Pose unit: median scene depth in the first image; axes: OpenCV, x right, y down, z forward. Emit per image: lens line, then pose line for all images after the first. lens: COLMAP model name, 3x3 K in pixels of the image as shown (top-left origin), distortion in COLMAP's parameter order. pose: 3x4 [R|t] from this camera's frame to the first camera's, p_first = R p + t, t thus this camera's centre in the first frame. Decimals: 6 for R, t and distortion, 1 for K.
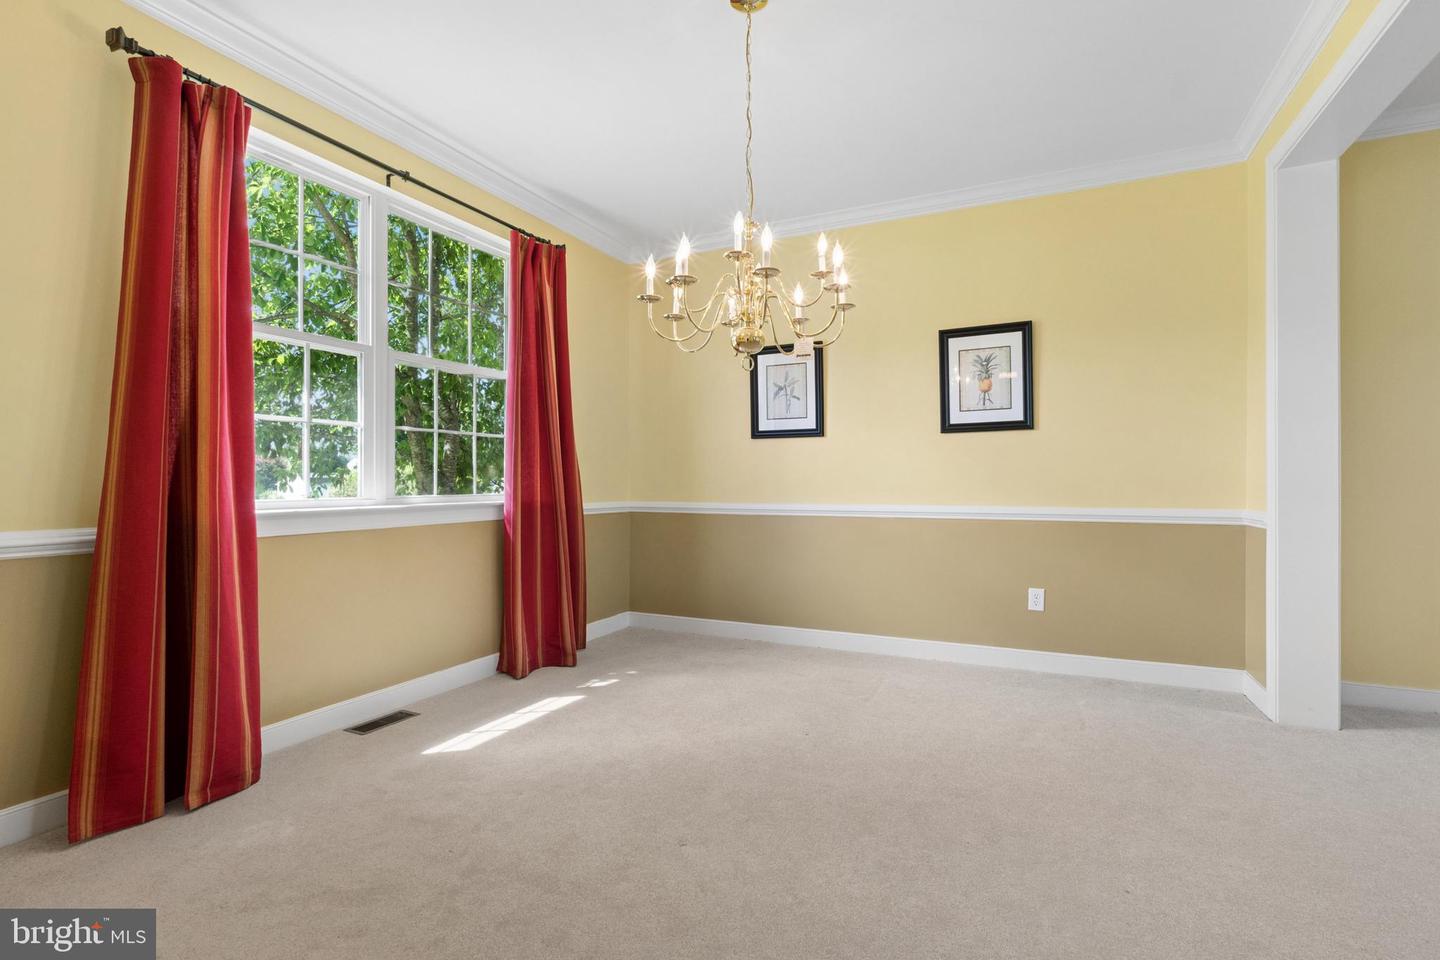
lens RADIAL K [[666.9, 0, 724.4], [0, 666.9, 479.6], [0, 0, 1]] dist [-0.006008, -0.000003]
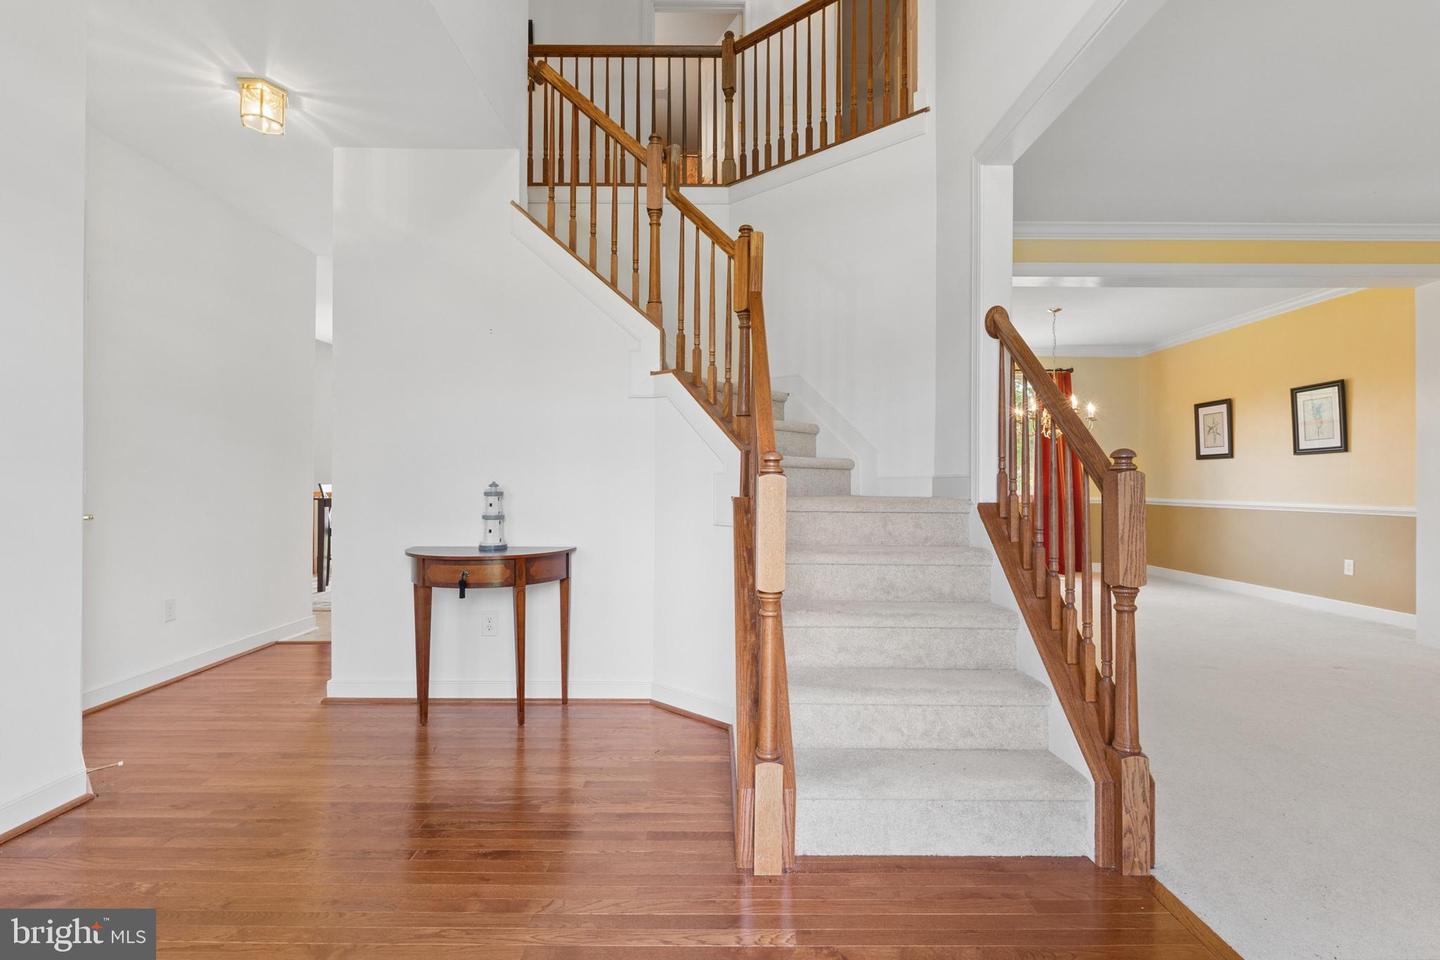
lens RADIAL K [[666.9, 0, 722.6], [0, 666.9, 482.9], [0, 0, 1]] dist [-0.006008, -0.000003]
pose [[0.441771, 0.002479, -0.897125, 1.138317], [-0.003001, 0.999995, 0.001286, -0.005287], [0.897123, 0.002124, 0.441776, -0.858937]]
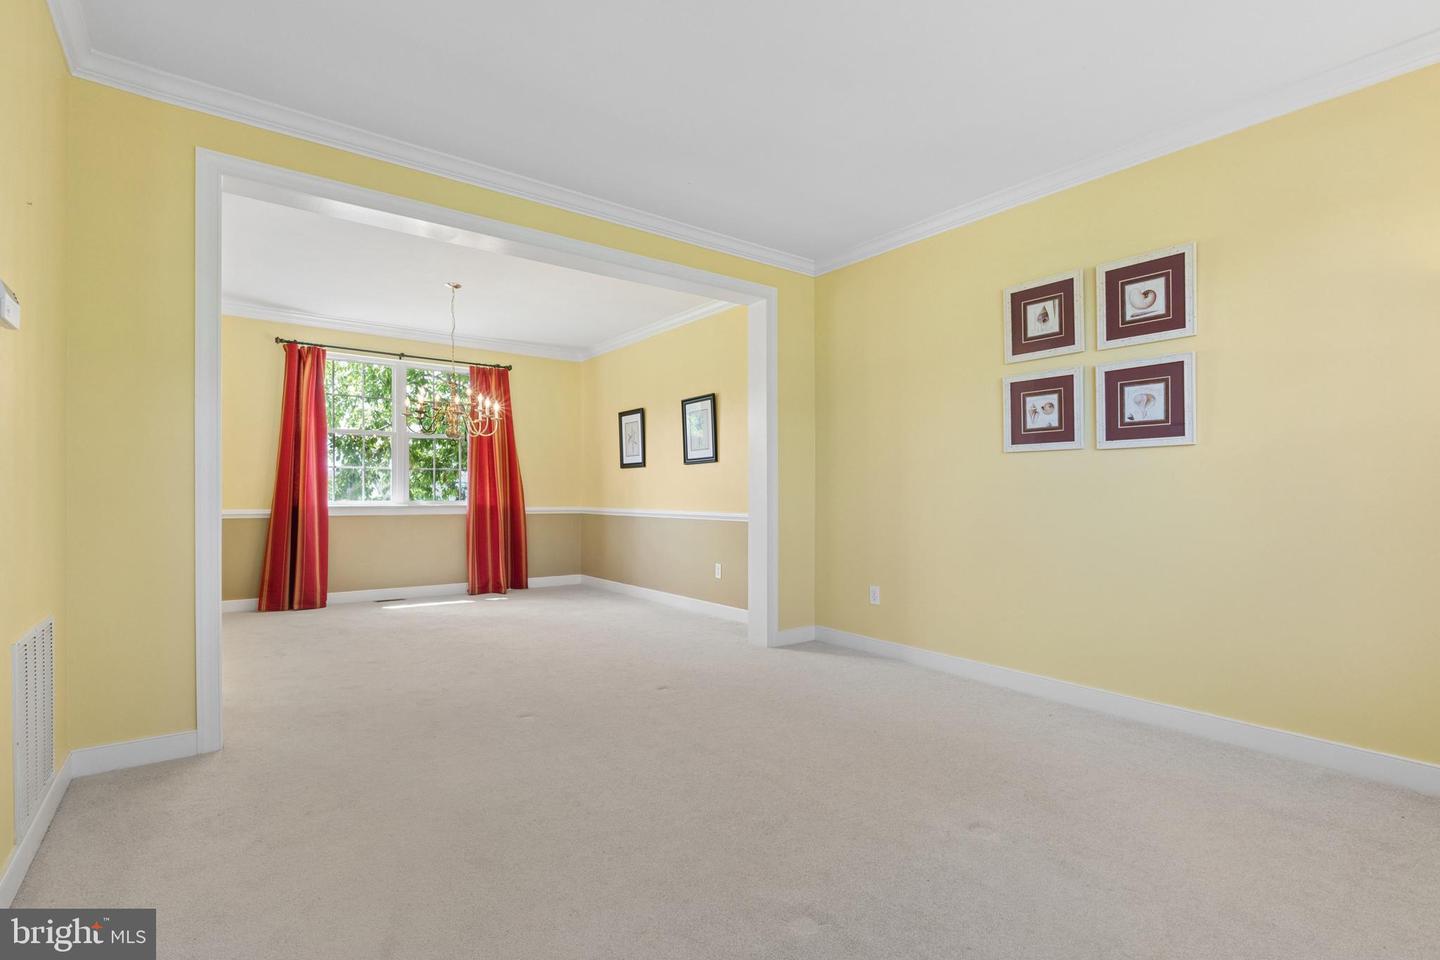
lens RADIAL K [[666.9, 0, 715.4], [0, 666.9, 498.2], [0, 0, 1]] dist [-0.006008, -0.000003]
pose [[0.887363, 0.005510, -0.461039, 1.150986], [-0.002796, 0.999975, 0.006568, -0.001350], [0.461064, -0.004539, 0.887355, -0.377907]]
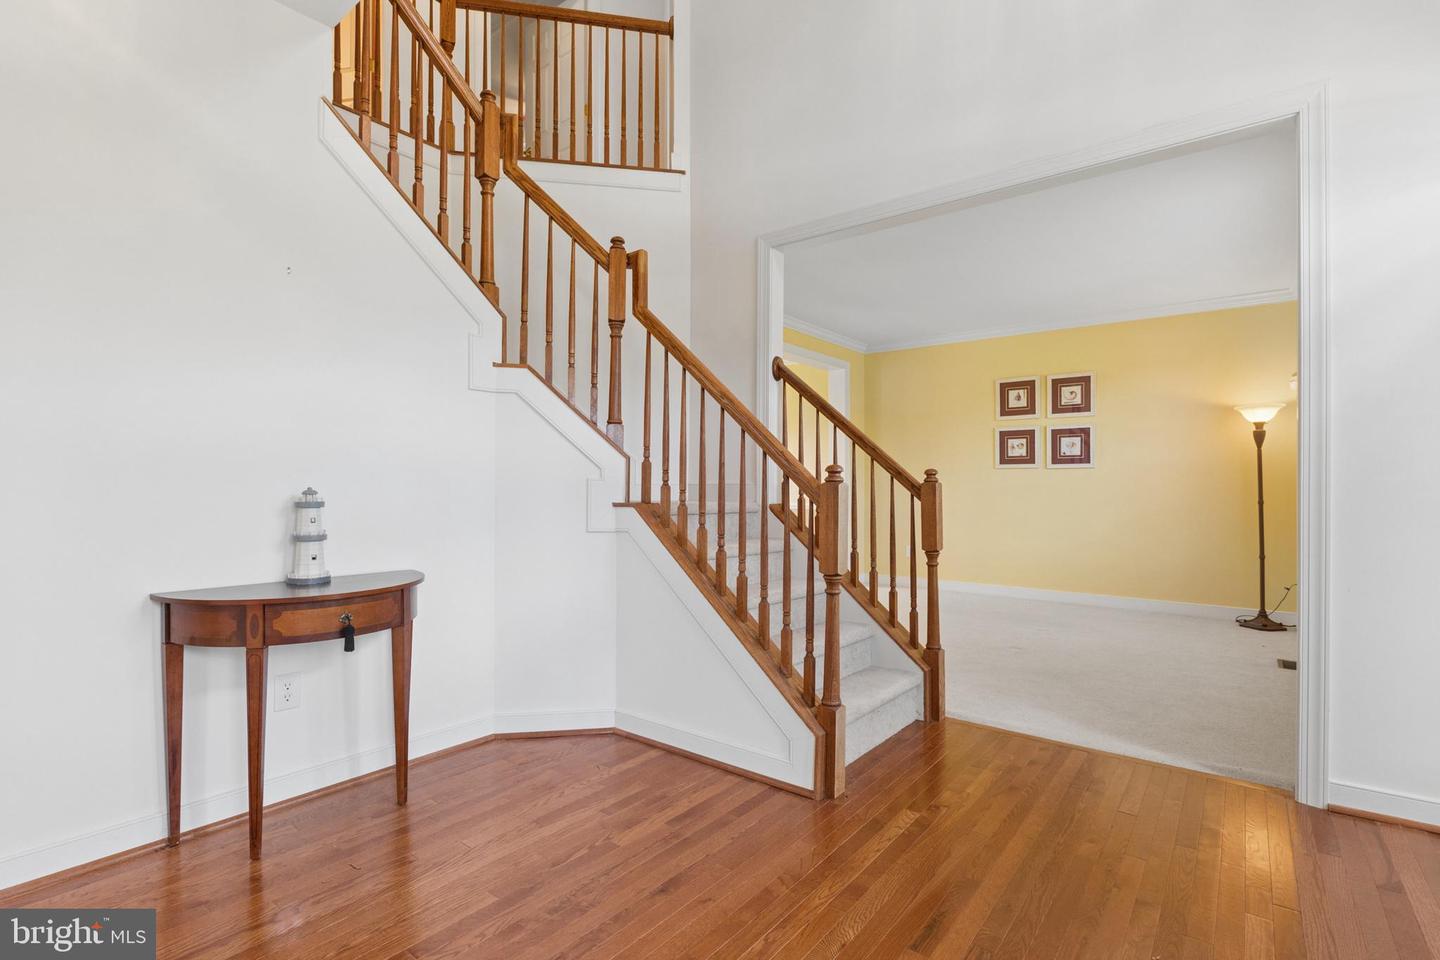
lens RADIAL K [[666.9, 0, 734.6], [0, 666.9, 490.7], [0, 0, 1]] dist [-0.006008, -0.000003]
pose [[0.976016, 0.002257, -0.217688, 0.783618], [-0.002112, 0.999997, 0.000900, -0.003495], [0.217689, -0.000419, 0.976018, -1.215548]]
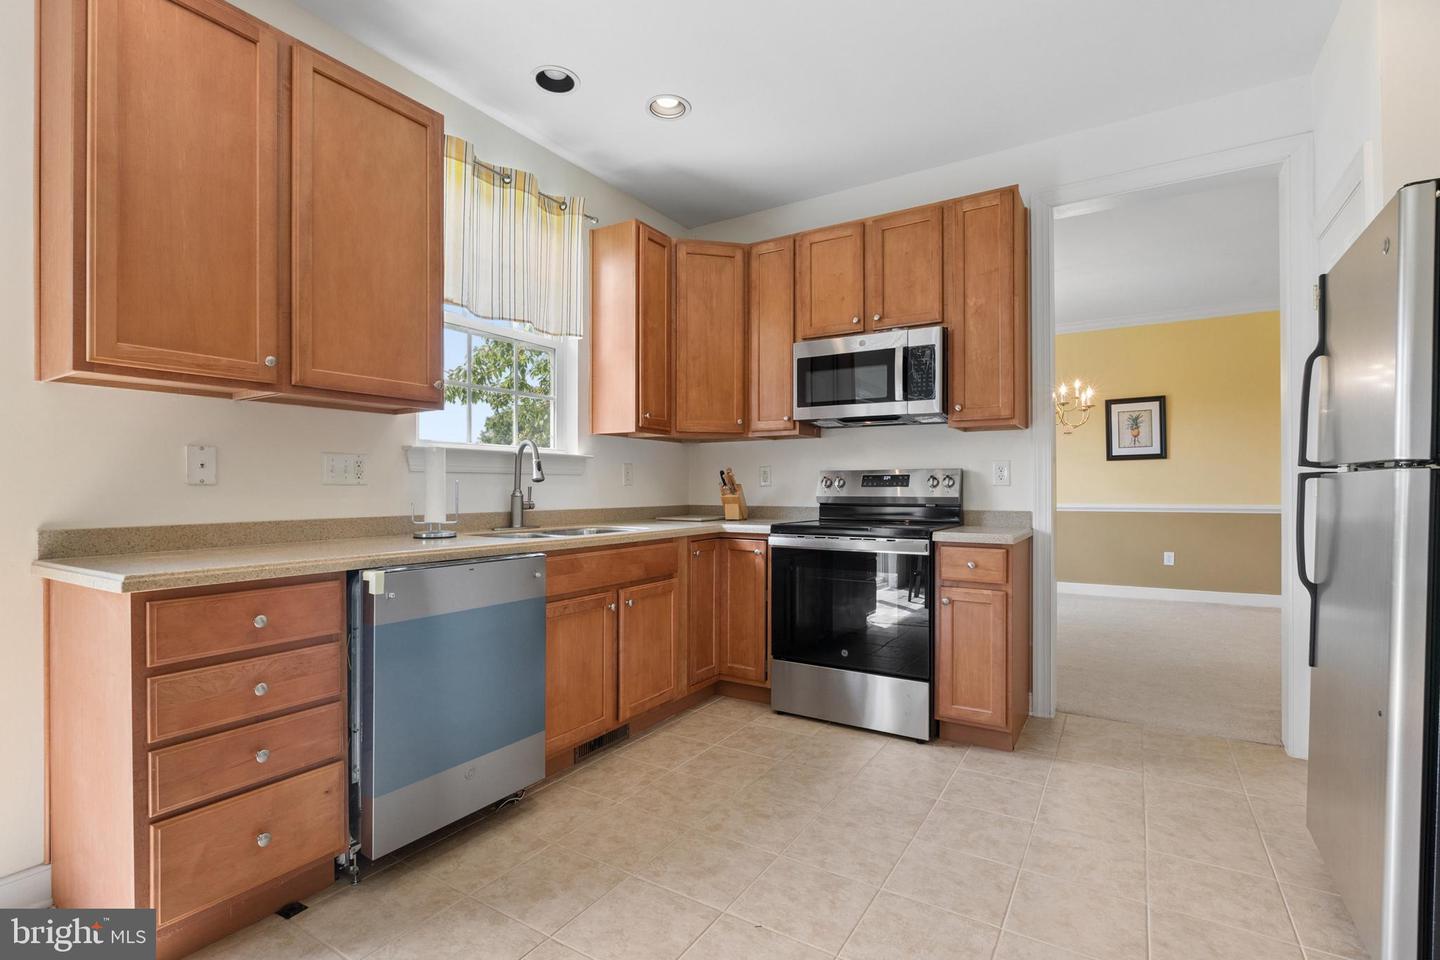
lens RADIAL K [[666.9, 0, 720.2], [0, 666.9, 488.5], [0, 0, 1]] dist [-0.006008, -0.000003]
pose [[0.994349, -0.004865, -0.106048, -0.477649], [0.004650, 0.999987, -0.002273, -0.001143], [0.106057, 0.001767, 0.994358, -0.789403]]
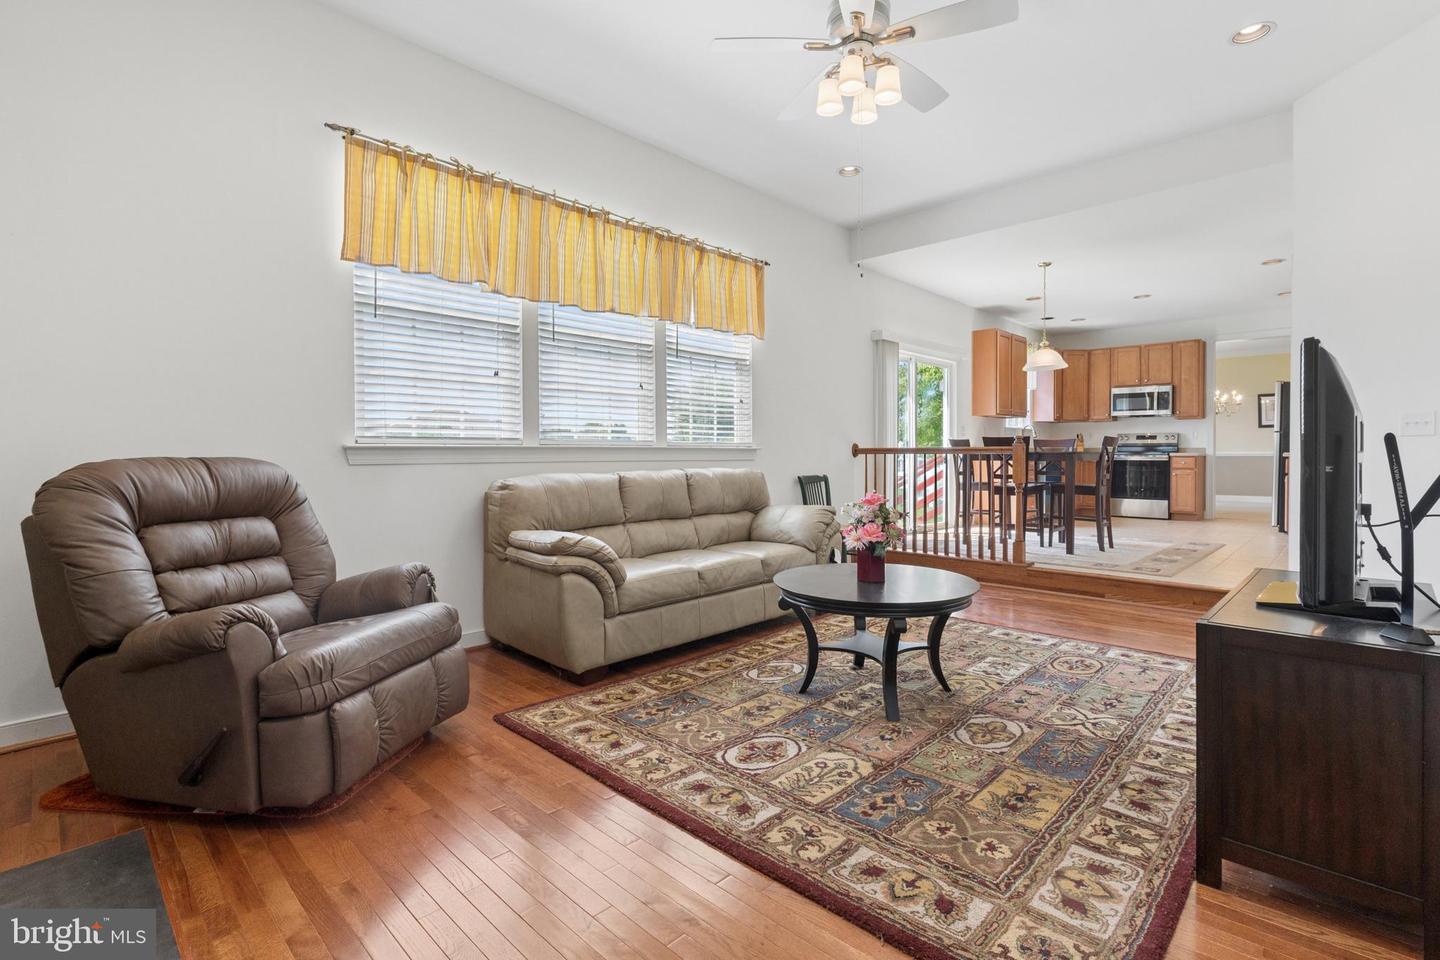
lens RADIAL K [[666.9, 0, 722.7], [0, 666.9, 461.8], [0, 0, 1]] dist [-0.006008, -0.000003]
pose [[0.948635, -0.000309, -0.316373, -1.080148], [0.003209, 0.999957, 0.008647, 0.053424], [0.316357, -0.009218, 0.948595, -2.769486]]
